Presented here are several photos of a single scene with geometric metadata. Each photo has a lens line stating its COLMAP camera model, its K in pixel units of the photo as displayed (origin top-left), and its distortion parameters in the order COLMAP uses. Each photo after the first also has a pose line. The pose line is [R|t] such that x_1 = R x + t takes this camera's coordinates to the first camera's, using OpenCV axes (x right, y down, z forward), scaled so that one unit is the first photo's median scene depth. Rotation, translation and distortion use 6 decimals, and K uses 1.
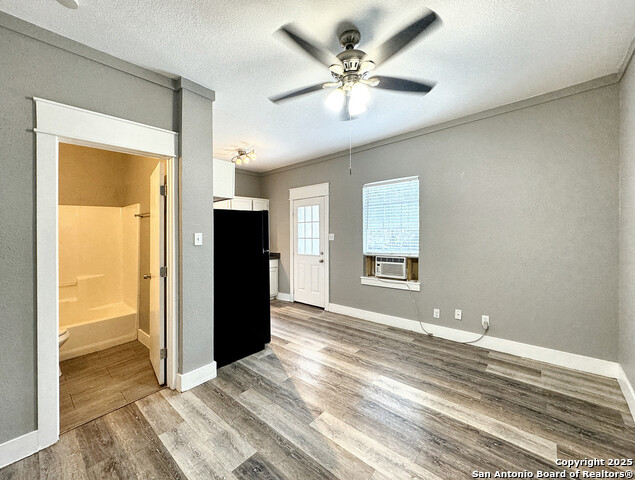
lens RADIAL K [[259.1, 0, 317.6], [0, 259.1, 231.6], [0, 0, 1]] dist [0.001168, 0.000069]
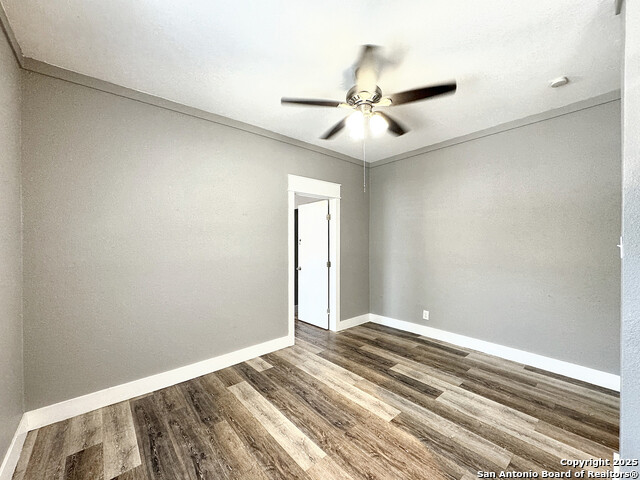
lens RADIAL K [[259.6, 0, 321.7], [0, 259.6, 245.4], [0, 0, 1]] dist [0.000013, -0.000070]
pose [[-0.990483, 0.028732, 0.134605, 0.102525], [0.030128, 0.999511, 0.008342, -0.000048], [-0.134299, 0.012318, -0.990864, 1.613252]]
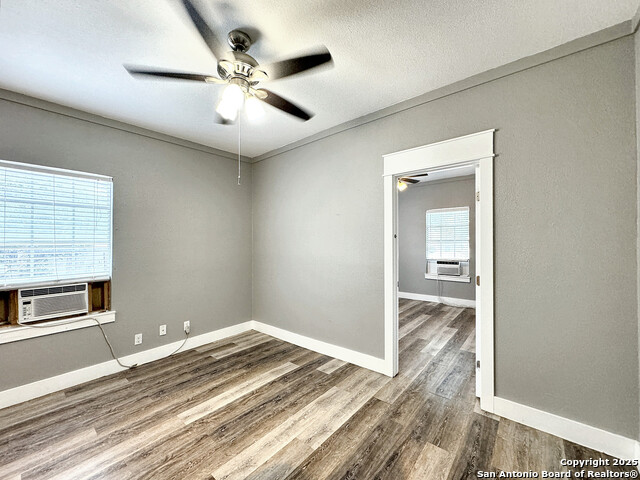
lens RADIAL K [[258.3, 0, 320.0], [0, 258.3, 240.0], [0, 0, 1]] dist [-0.000289, -0.000175]
pose [[-0.022398, 0.030637, 0.999280, -0.624419], [0.009484, 0.999492, -0.030431, 0.012127], [-0.999704, 0.008796, -0.022677, 0.547700]]
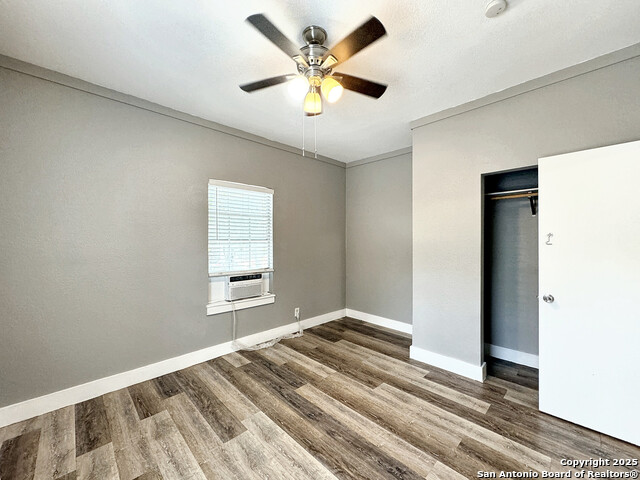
lens RADIAL K [[258.3, 0, 320.0], [0, 258.3, 240.0], [0, 0, 1]] dist [-0.000289, -0.000175]
pose [[-0.996741, 0.028401, 0.075503, 1.182856], [0.028875, 0.999570, 0.005194, -0.034111], [-0.075323, 0.007357, -0.997132, 0.662189]]
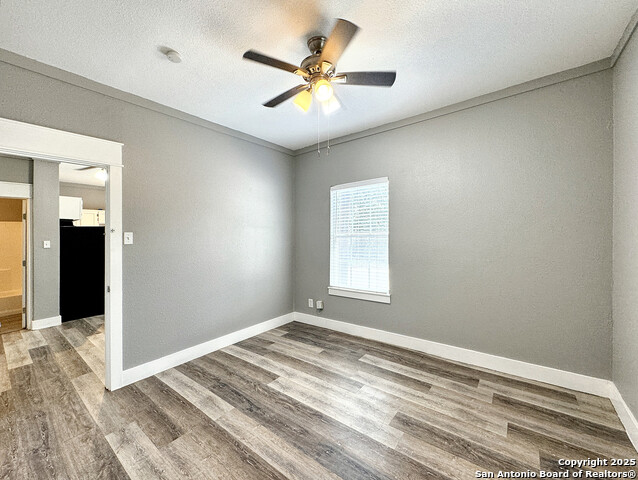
lens RADIAL K [[257.5, 0, 319.0], [0, 257.5, 240.0], [0, 0, 1]] dist [-0.000289, -0.000175]
pose [[0.997999, 0.001143, 0.063225, 1.219375], [-0.001716, 0.999958, 0.009010, -0.021065], [-0.063212, -0.009101, 0.997959, -0.814480]]
